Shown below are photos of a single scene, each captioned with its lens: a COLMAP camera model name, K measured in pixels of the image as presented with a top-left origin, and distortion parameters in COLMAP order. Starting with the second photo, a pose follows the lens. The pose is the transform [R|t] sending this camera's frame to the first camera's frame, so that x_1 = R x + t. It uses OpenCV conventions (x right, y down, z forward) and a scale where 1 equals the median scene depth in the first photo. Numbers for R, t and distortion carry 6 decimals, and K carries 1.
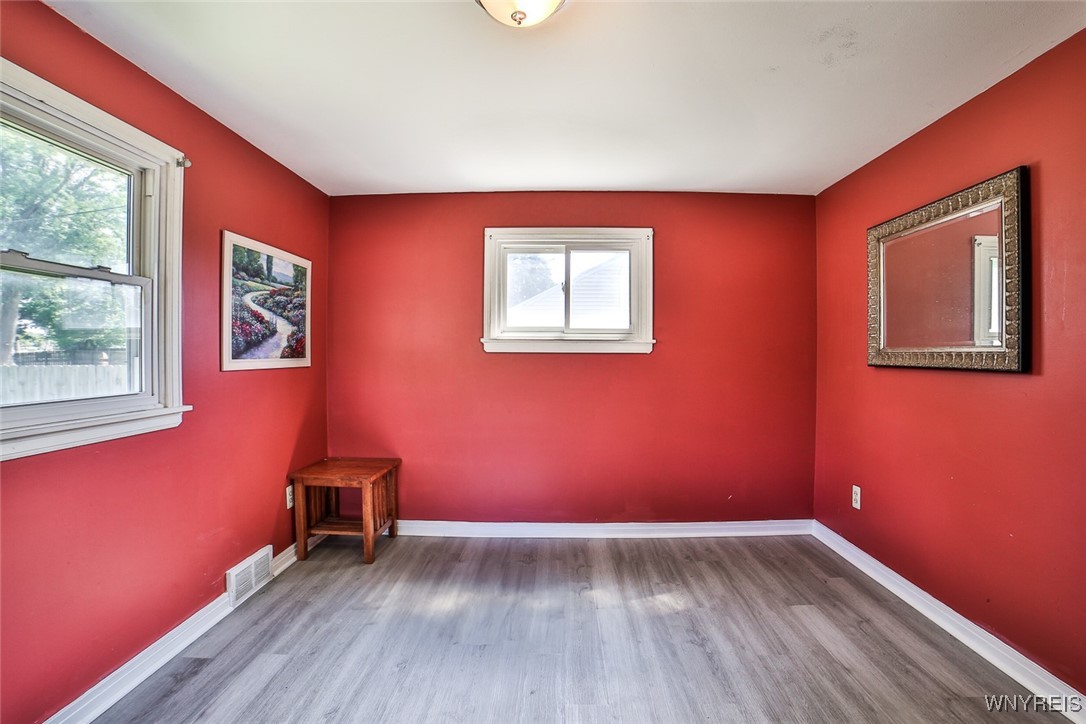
lens RADIAL K [[486.6, 0, 545.2], [0, 486.6, 353.1], [0, 0, 1]] dist [-0.106473, 0.035118]
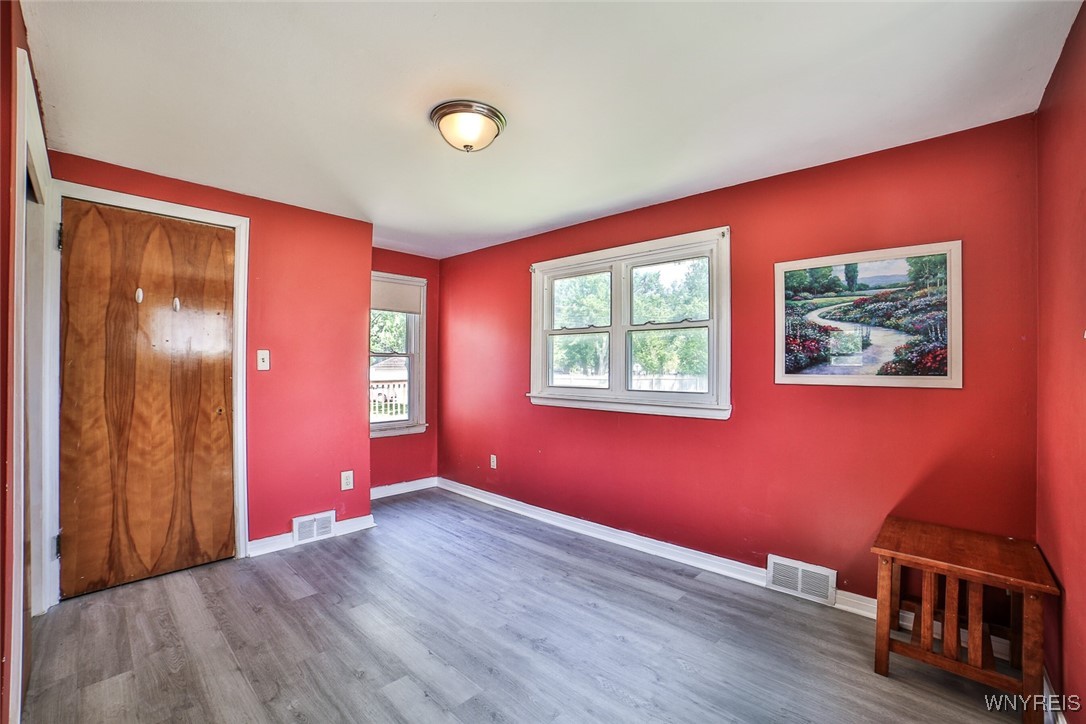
lens RADIAL K [[486.6, 0, 545.2], [0, 486.6, 353.1], [0, 0, 1]] dist [-0.106473, 0.035118]
pose [[-0.674368, -0.020246, -0.738118, 0.496439], [-0.006971, 0.999754, -0.021054, -0.007467], [0.738362, -0.009053, -0.674343, 1.174405]]
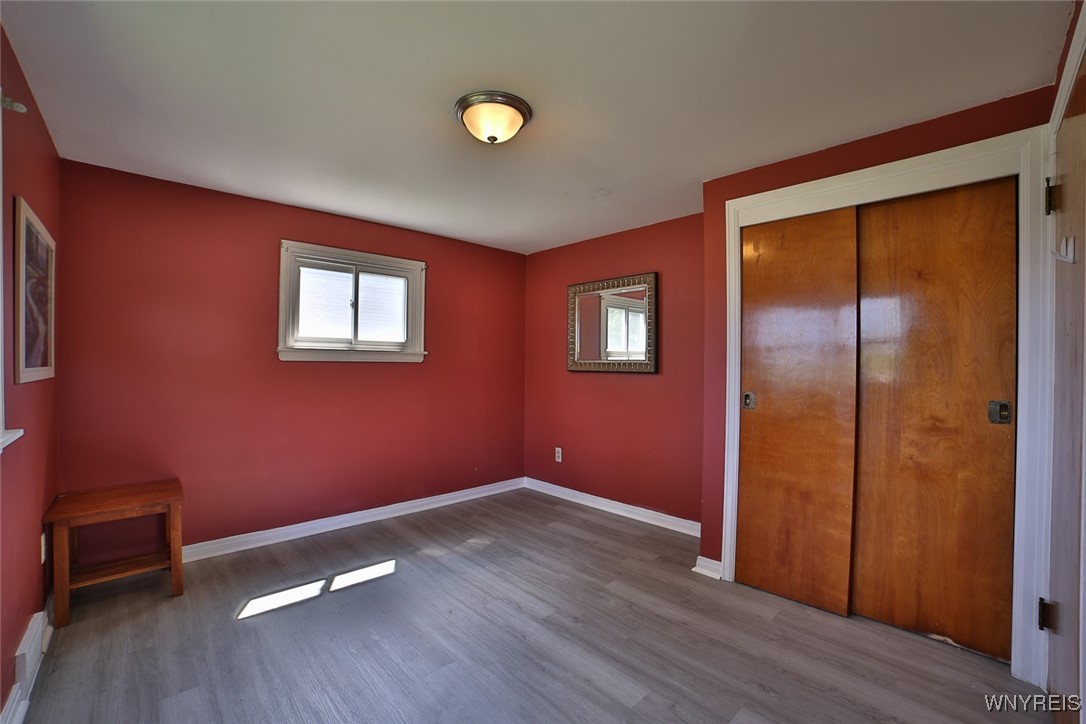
lens RADIAL K [[464.6, 0, 543.0], [0, 464.6, 362.0], [0, 0, 1]] dist [-0.097287, 0.029297]
pose [[0.709382, 0.003689, 0.704815, -0.492086], [-0.004846, 0.999988, -0.000357, -0.002601], [-0.704808, -0.003163, 0.709392, -0.079661]]
